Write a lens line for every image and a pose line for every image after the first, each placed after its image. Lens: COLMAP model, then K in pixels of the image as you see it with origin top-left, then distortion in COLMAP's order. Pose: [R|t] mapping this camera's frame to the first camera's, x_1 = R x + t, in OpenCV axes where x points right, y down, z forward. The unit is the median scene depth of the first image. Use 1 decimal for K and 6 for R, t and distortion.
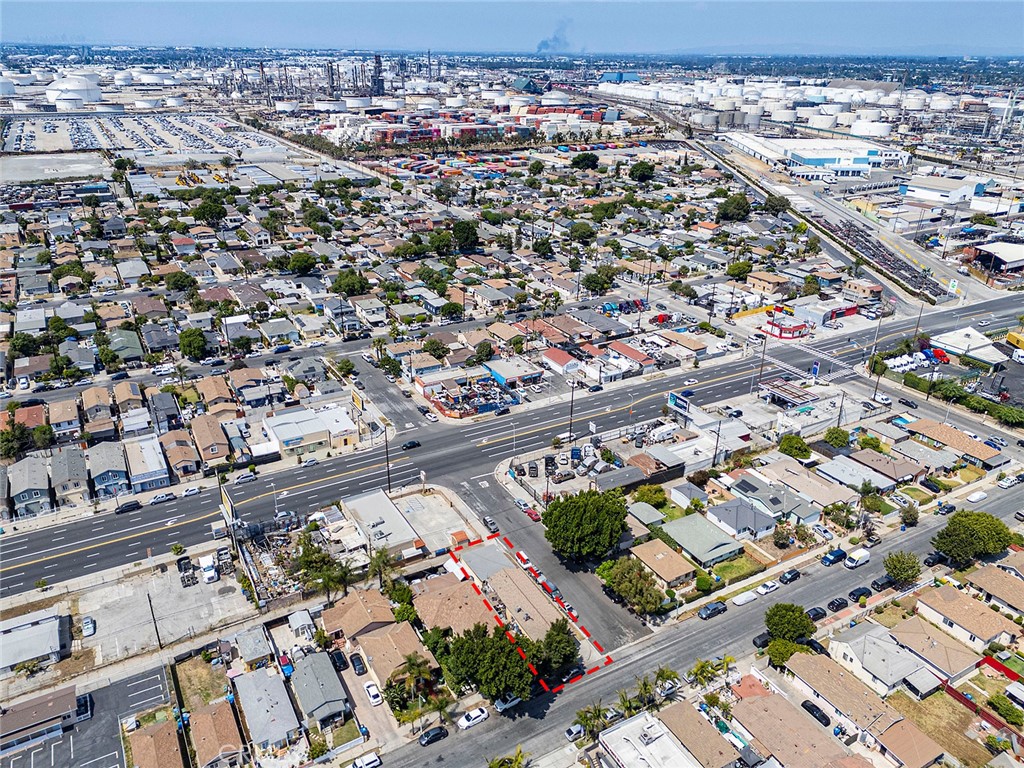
lens RADIAL K [[733.0, 0, 512.0], [0, 733.0, 384.0], [0, 0, 1]] dist [0.078394, -0.094950]
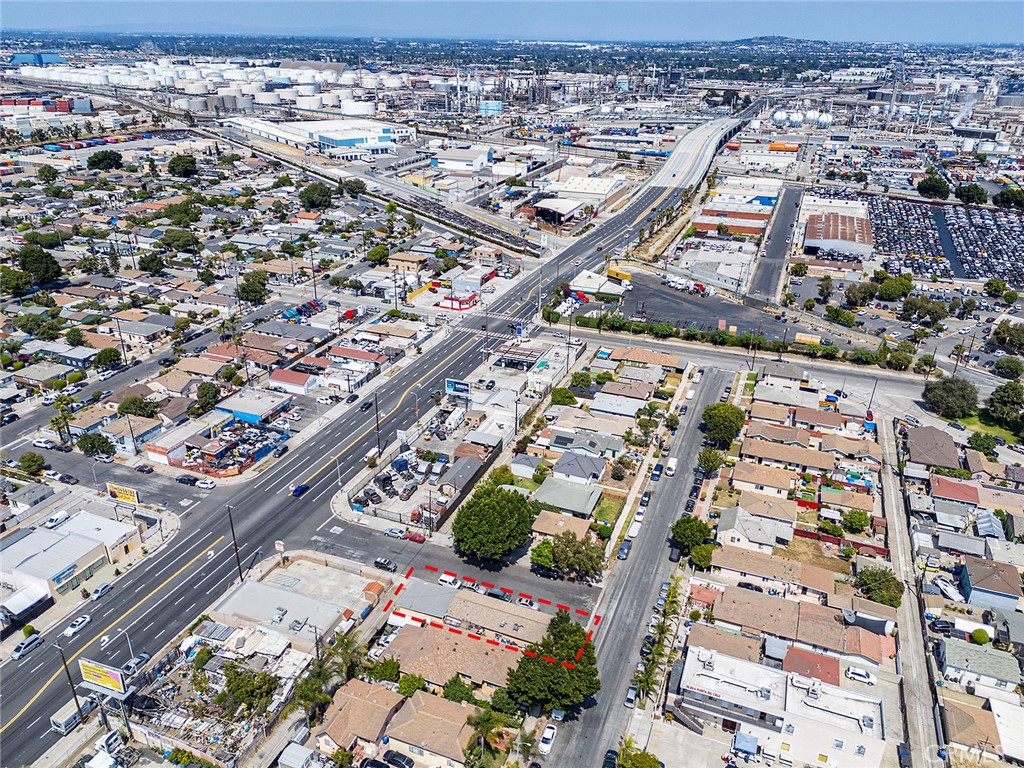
lens RADIAL K [[733.0, 0, 512.0], [0, 733.0, 384.0], [0, 0, 1]] dist [0.078394, -0.094950]
pose [[0.779971, -0.262585, 0.568062, -0.201760], [0.249589, 0.962921, 0.102412, -0.044527], [-0.573890, 0.061904, 0.816589, 0.074327]]
